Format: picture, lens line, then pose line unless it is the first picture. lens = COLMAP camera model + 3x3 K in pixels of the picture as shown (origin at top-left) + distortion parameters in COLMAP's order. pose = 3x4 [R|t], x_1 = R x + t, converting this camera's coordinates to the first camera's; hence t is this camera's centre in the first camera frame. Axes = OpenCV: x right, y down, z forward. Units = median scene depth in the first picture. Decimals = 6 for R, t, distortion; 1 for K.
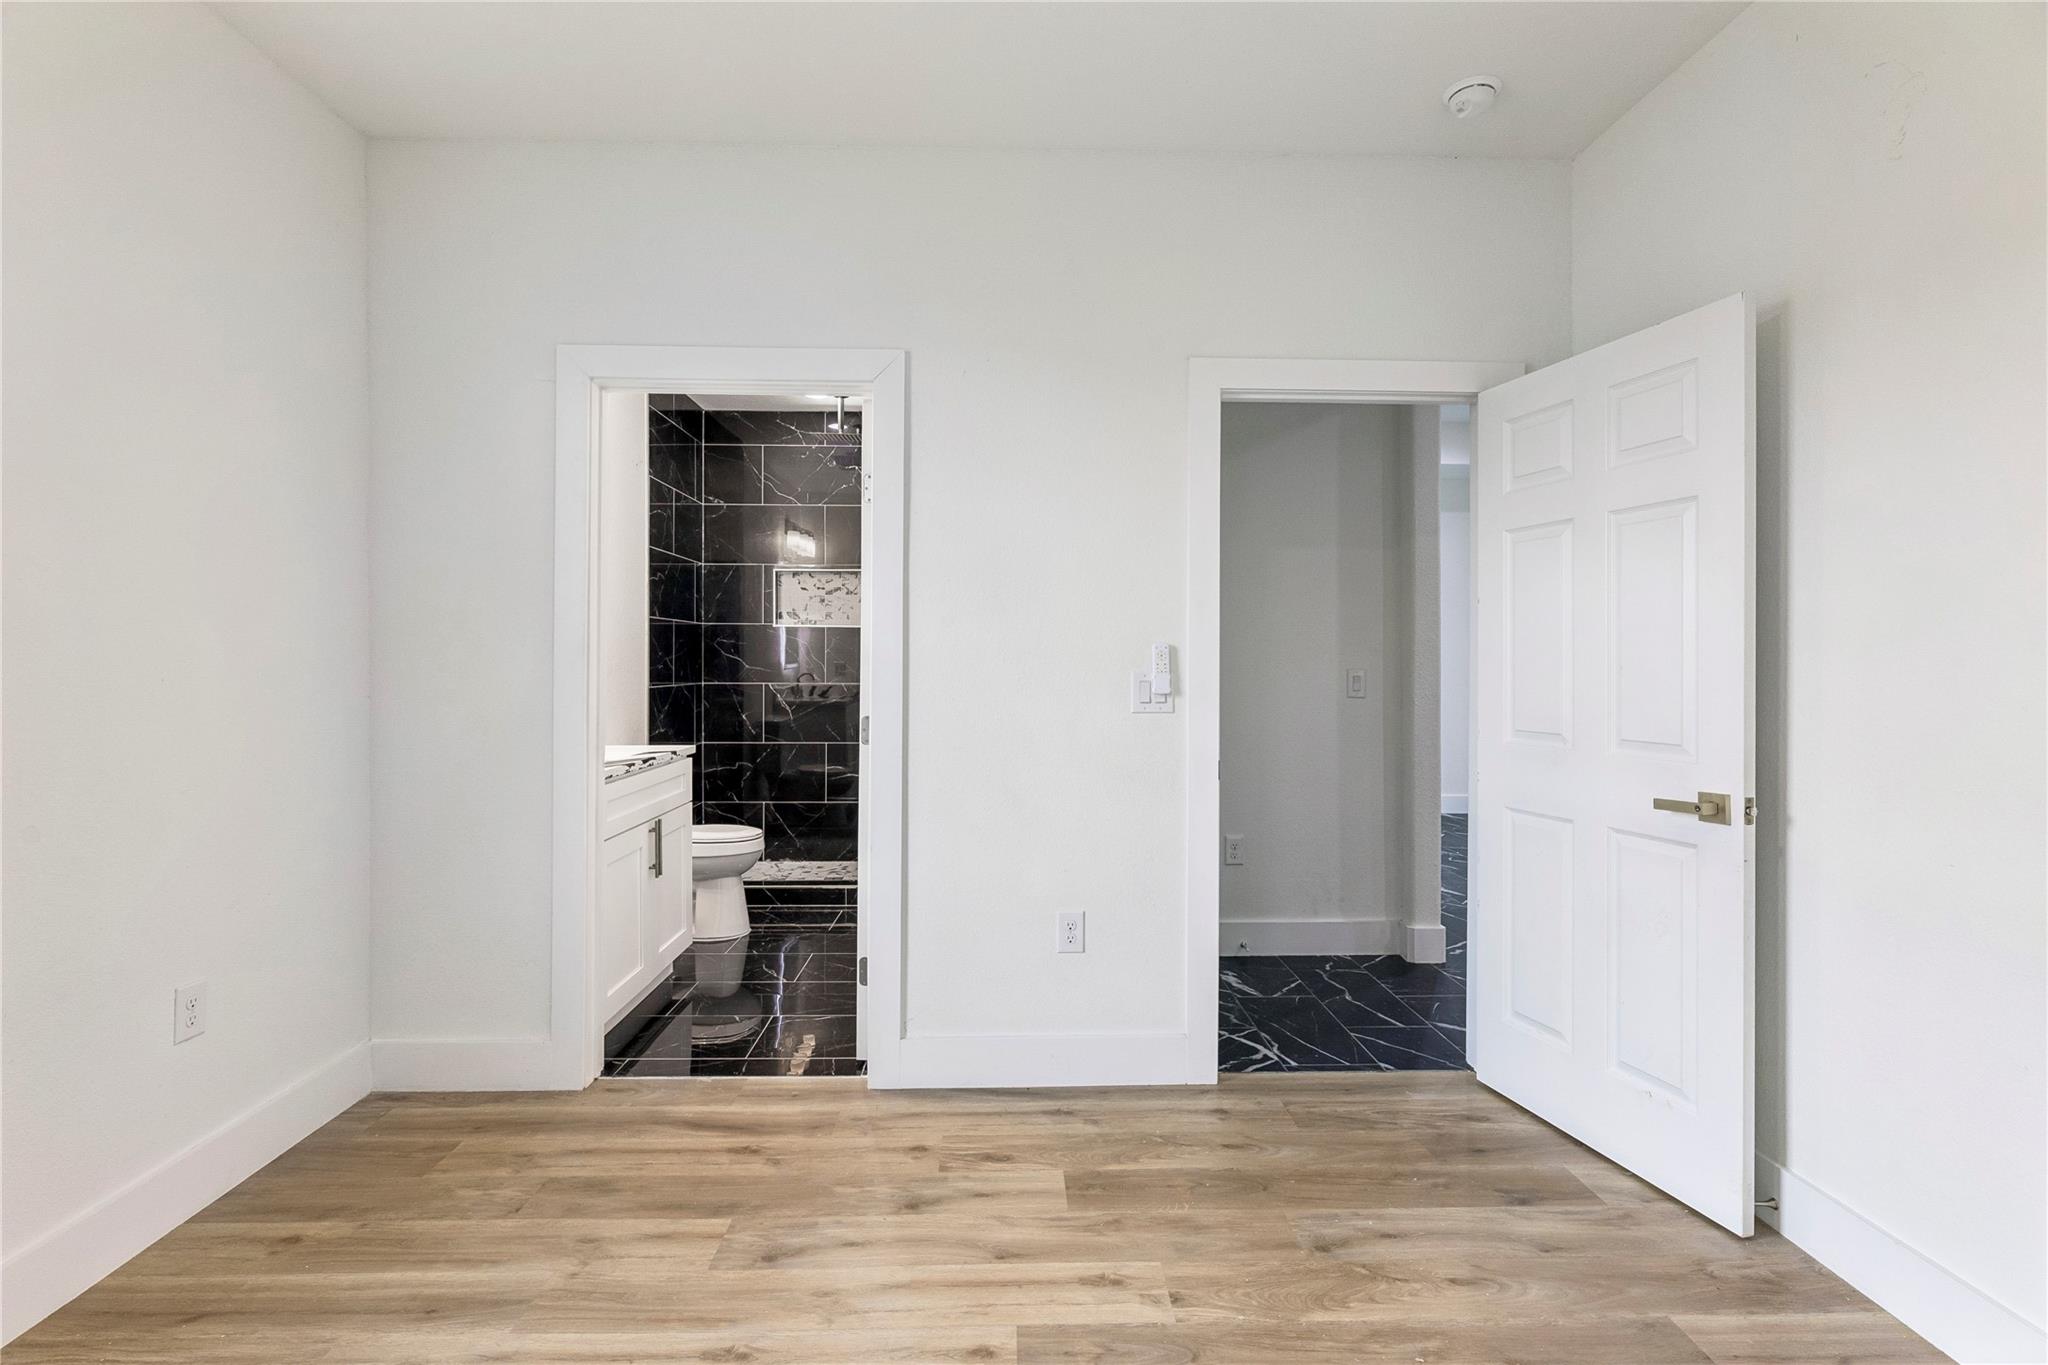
lens RADIAL K [[979.5, 0, 1022.7], [0, 979.5, 678.2], [0, 0, 1]] dist [0.011206, -0.002989]
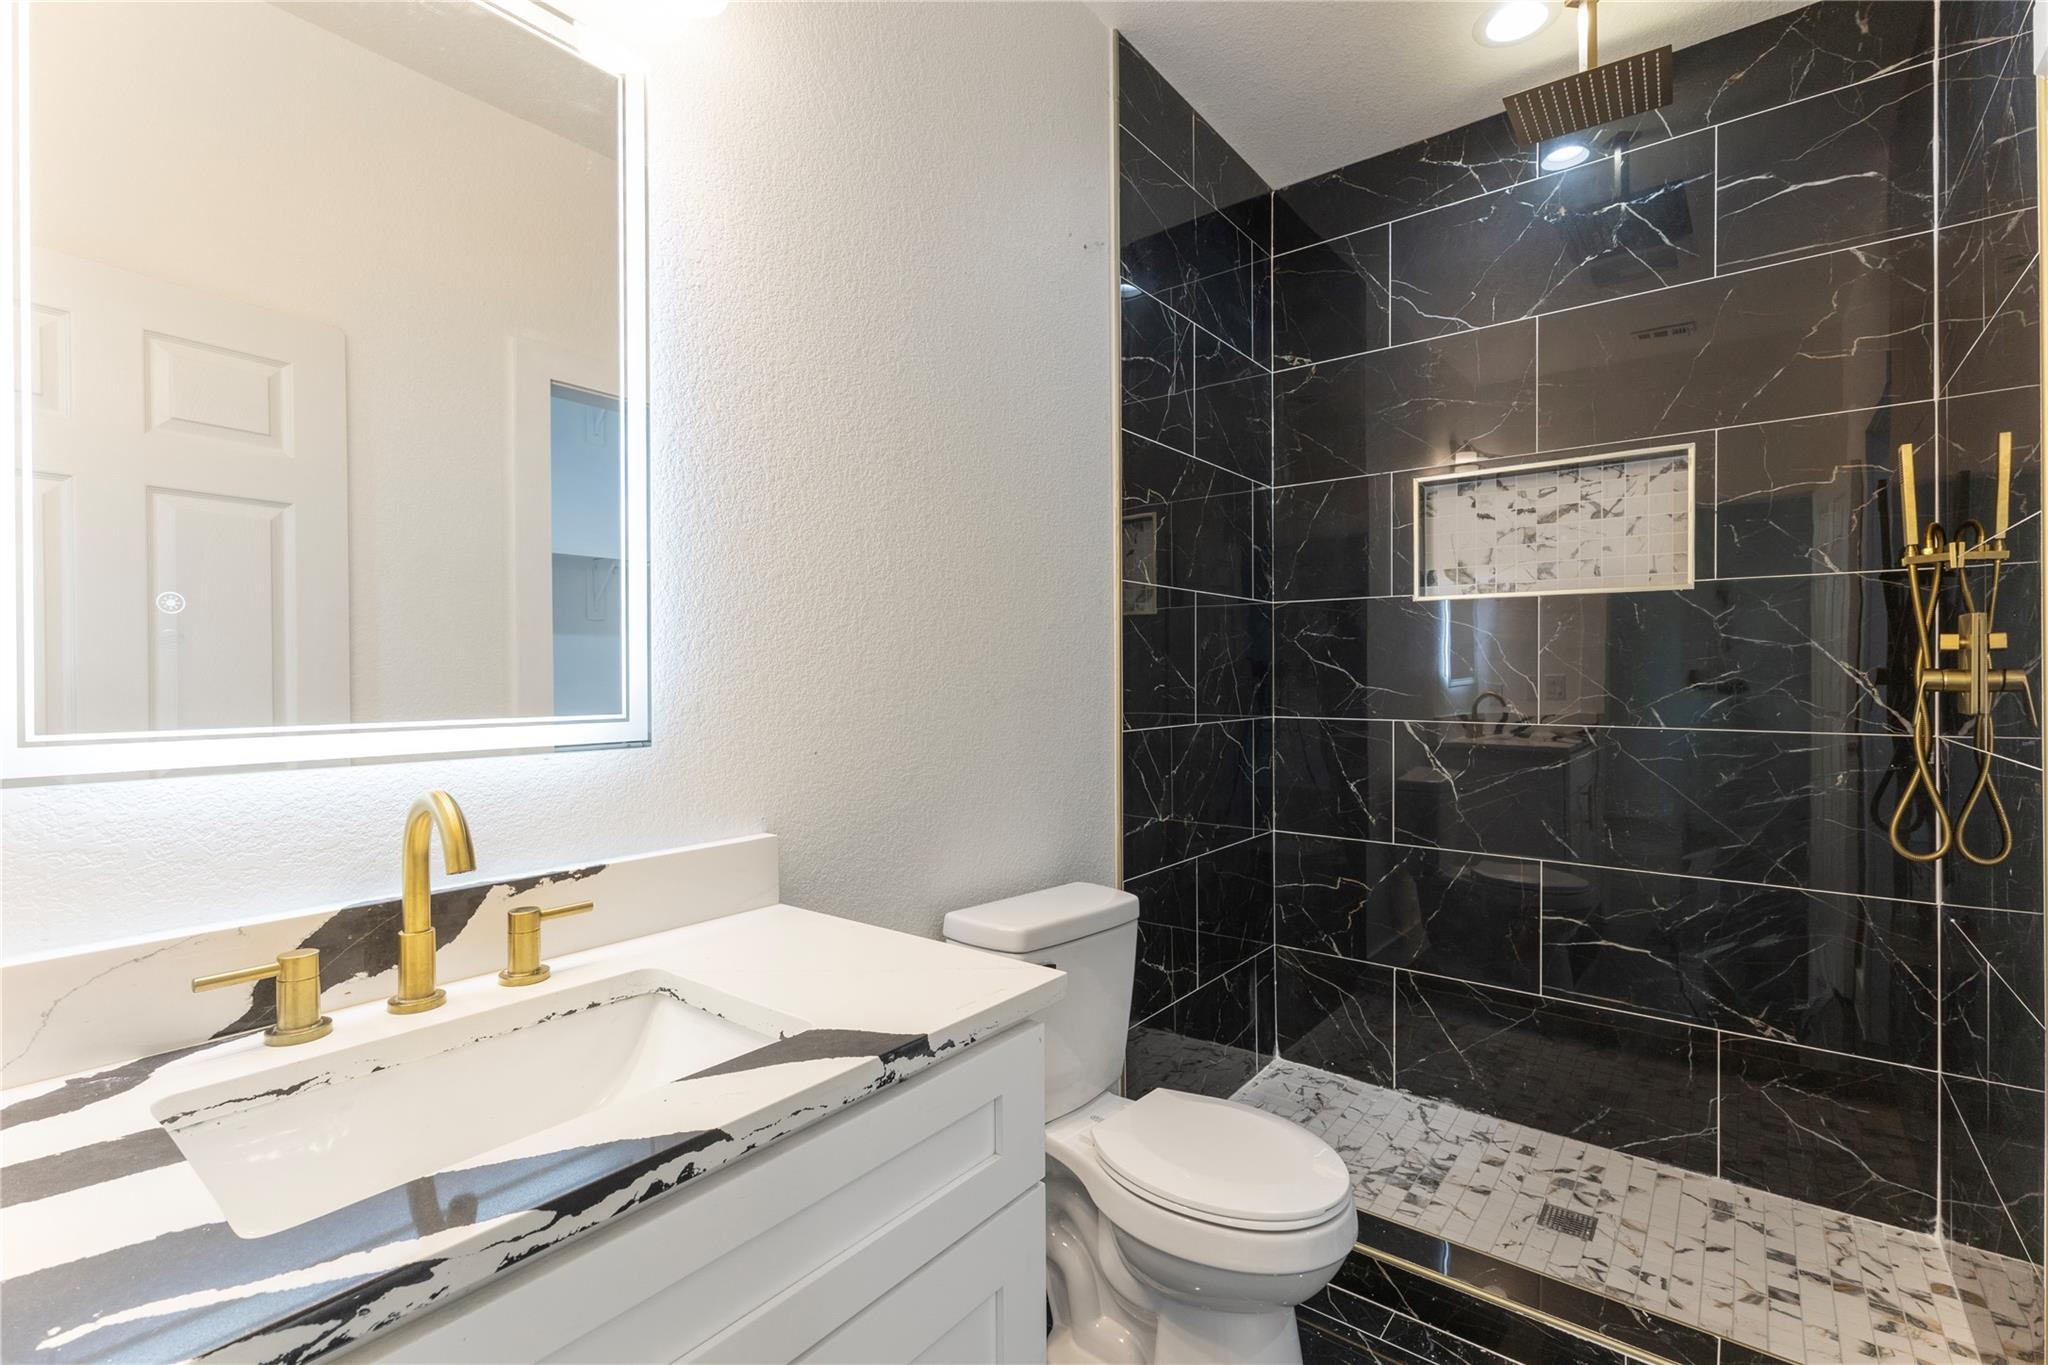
lens RADIAL K [[932.2, 0, 1014.1], [0, 932.2, 668.6], [0, 0, 1]] dist [0.001355, -0.000354]
pose [[0.772564, -0.006953, -0.634899, -0.116869], [-0.007020, 0.999785, -0.019492, -0.009770], [0.634898, 0.019516, 0.772350, 0.524807]]
